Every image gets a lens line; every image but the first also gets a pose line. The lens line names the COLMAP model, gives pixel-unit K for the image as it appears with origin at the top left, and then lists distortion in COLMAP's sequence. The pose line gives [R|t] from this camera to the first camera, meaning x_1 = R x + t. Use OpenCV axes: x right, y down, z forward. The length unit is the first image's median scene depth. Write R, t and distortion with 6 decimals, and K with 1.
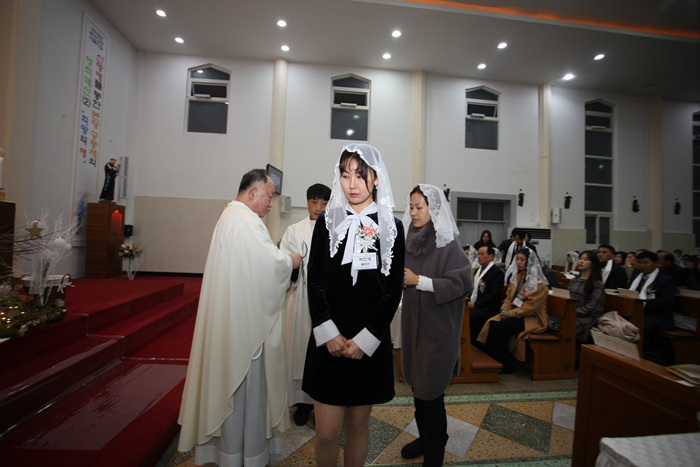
lens RADIAL K [[346.9, 0, 344.3], [0, 346.9, 229.9], [0, 0, 1]] dist [-0.059331, 0.022915]
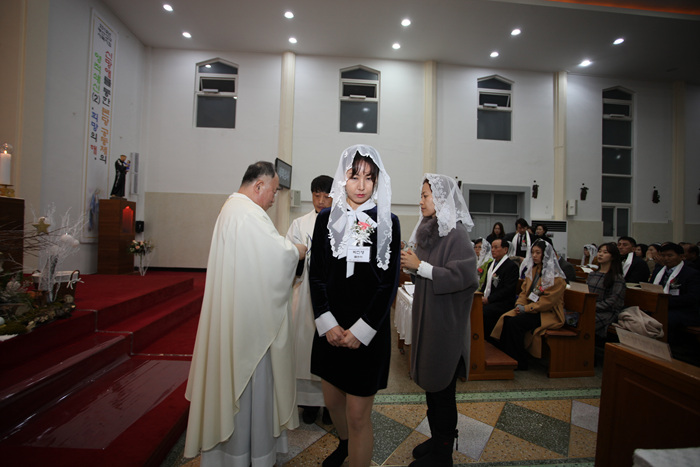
lens RADIAL K [[346.9, 0, 344.0], [0, 346.9, 230.3], [0, 0, 1]] dist [-0.059331, 0.022915]
pose [[0.999458, -0.008005, -0.031934, 0.001967], [0.008559, 0.999815, 0.017254, 0.000957], [0.031790, -0.017518, 0.999341, 0.009271]]
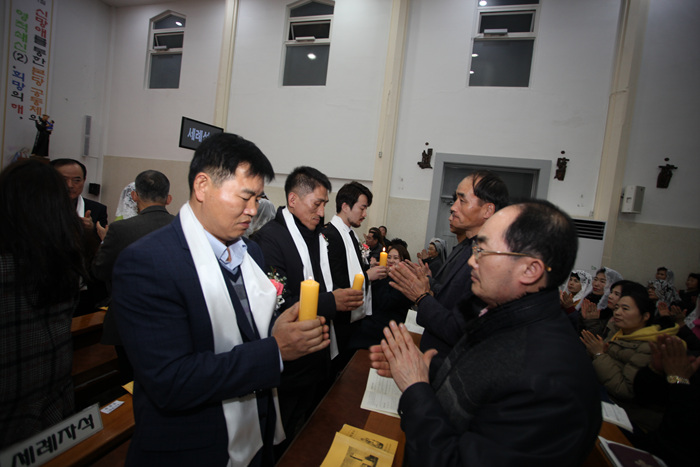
lens RADIAL K [[346.9, 0, 352.4], [0, 346.9, 230.7], [0, 0, 1]] dist [-0.059331, 0.022915]
pose [[0.917769, 0.090706, -0.386618, 0.476850], [-0.068015, 0.995083, 0.072002, -0.000100], [0.391247, -0.039785, 0.919425, 0.355475]]
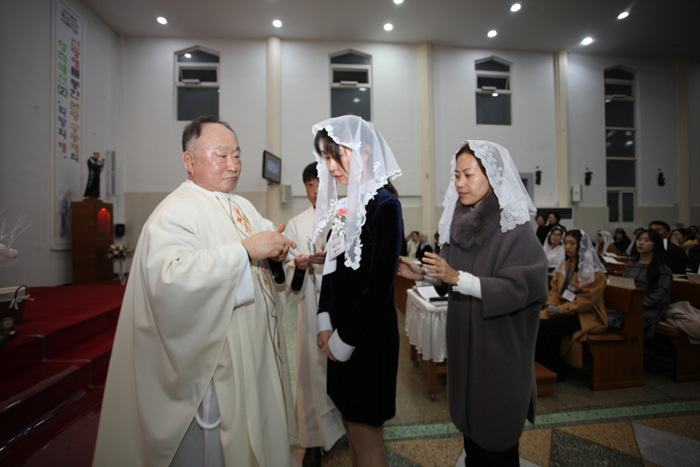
lens RADIAL K [[346.9, 0, 344.7], [0, 346.9, 230.4], [0, 0, 1]] dist [-0.059331, 0.022915]
pose [[0.998935, -0.044497, -0.012200, -0.005544], [0.044860, 0.998503, 0.031303, 0.002055], [0.010789, -0.031817, 0.999435, 0.069306]]
